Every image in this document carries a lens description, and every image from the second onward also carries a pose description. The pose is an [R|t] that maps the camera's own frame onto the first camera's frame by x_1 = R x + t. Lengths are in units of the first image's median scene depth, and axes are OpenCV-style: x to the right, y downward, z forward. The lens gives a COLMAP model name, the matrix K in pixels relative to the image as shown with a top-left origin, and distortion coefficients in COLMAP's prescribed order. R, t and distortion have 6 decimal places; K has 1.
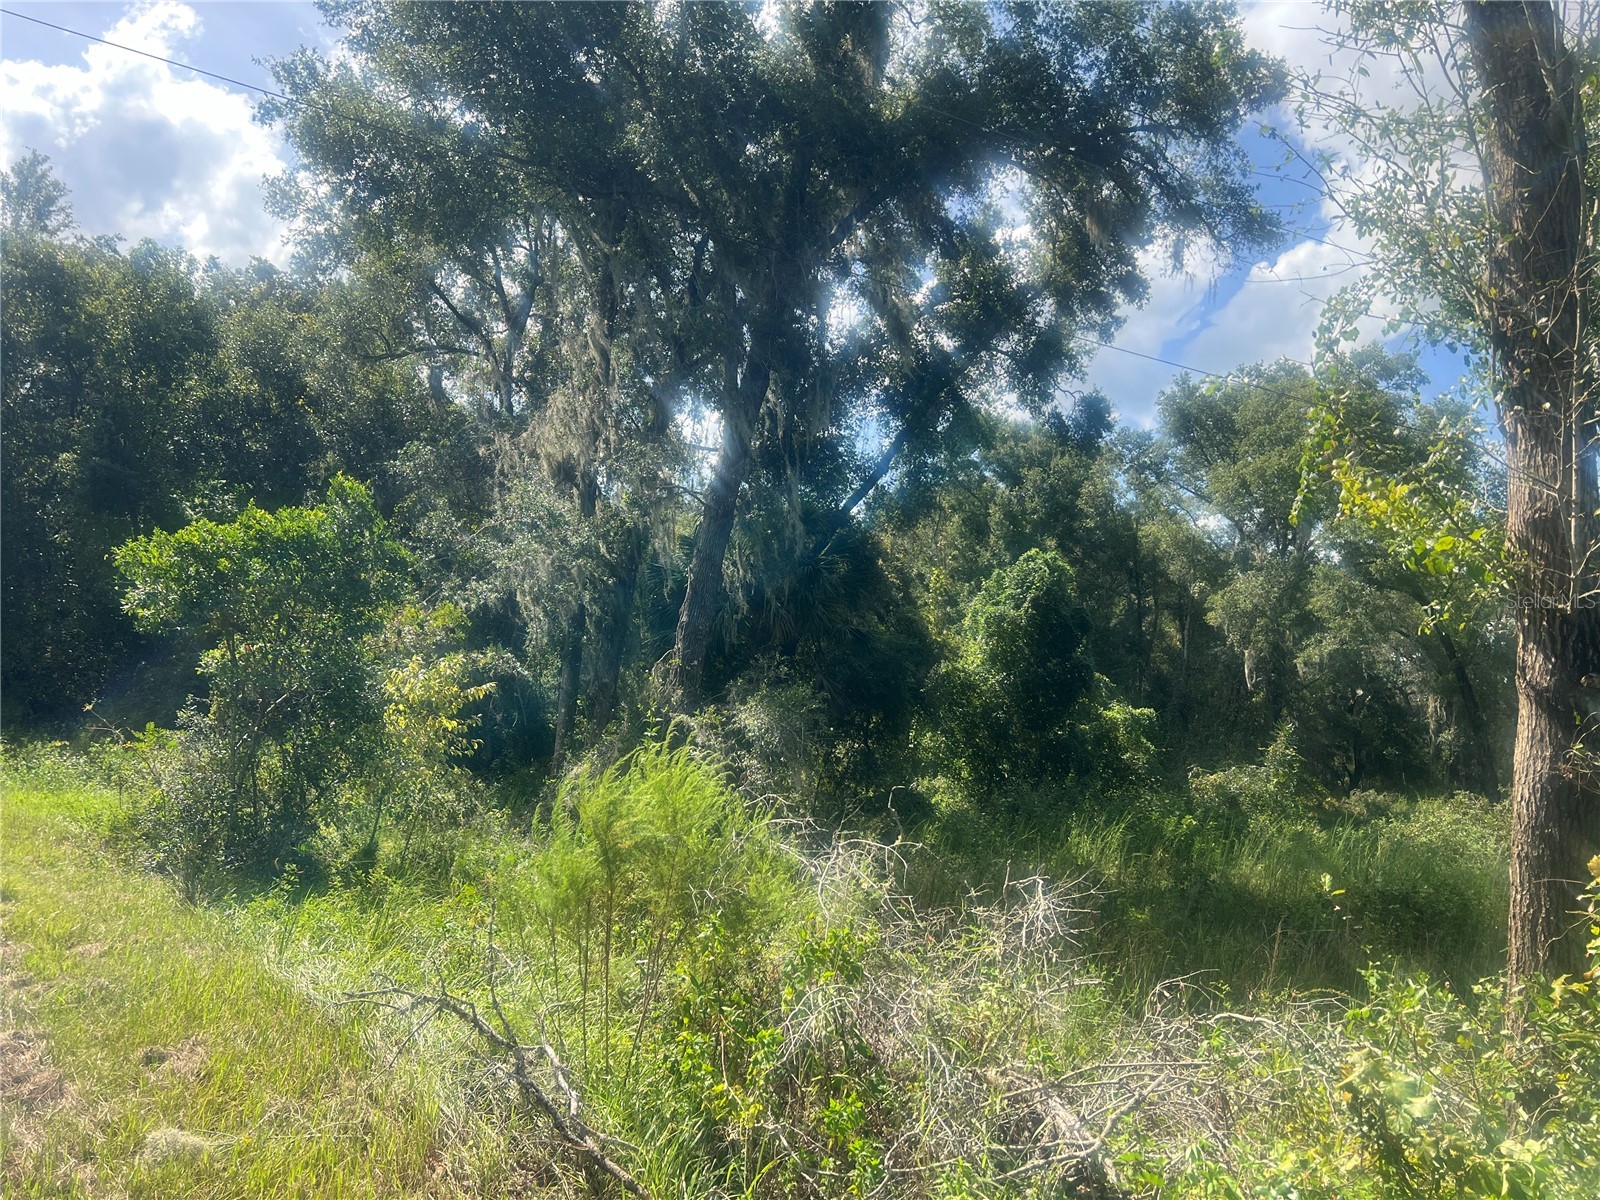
lens RADIAL K [[1196.0, 0, 800.0], [0, 1196.0, 600.0], [0, 0, 1]] dist [0.045902, -0.087343]
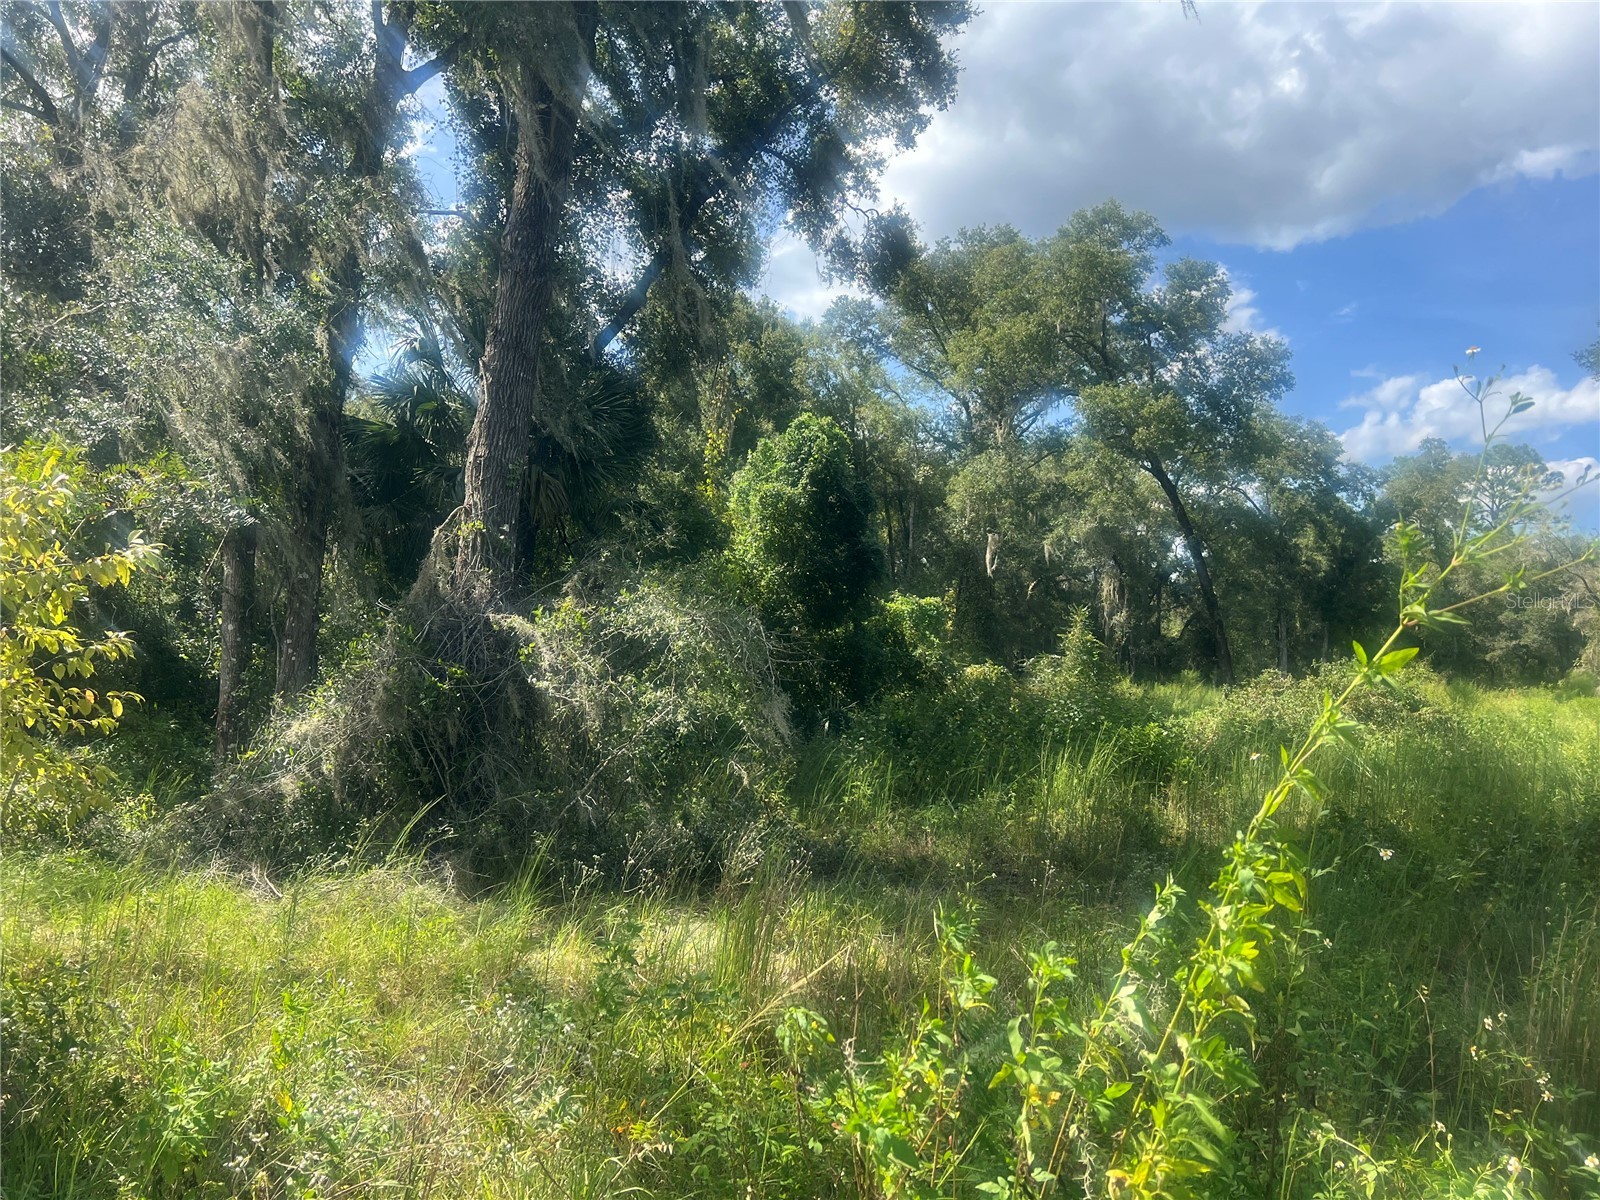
lens RADIAL K [[1188.0, 0, 800.0], [0, 1188.0, 600.0], [0, 0, 1]] dist [0.028161, -0.039194]
pose [[0.952513, -0.049760, 0.300403, -0.063904], [0.027946, 0.996679, 0.076483, 0.023516], [-0.303211, -0.064456, 0.950741, 0.220597]]
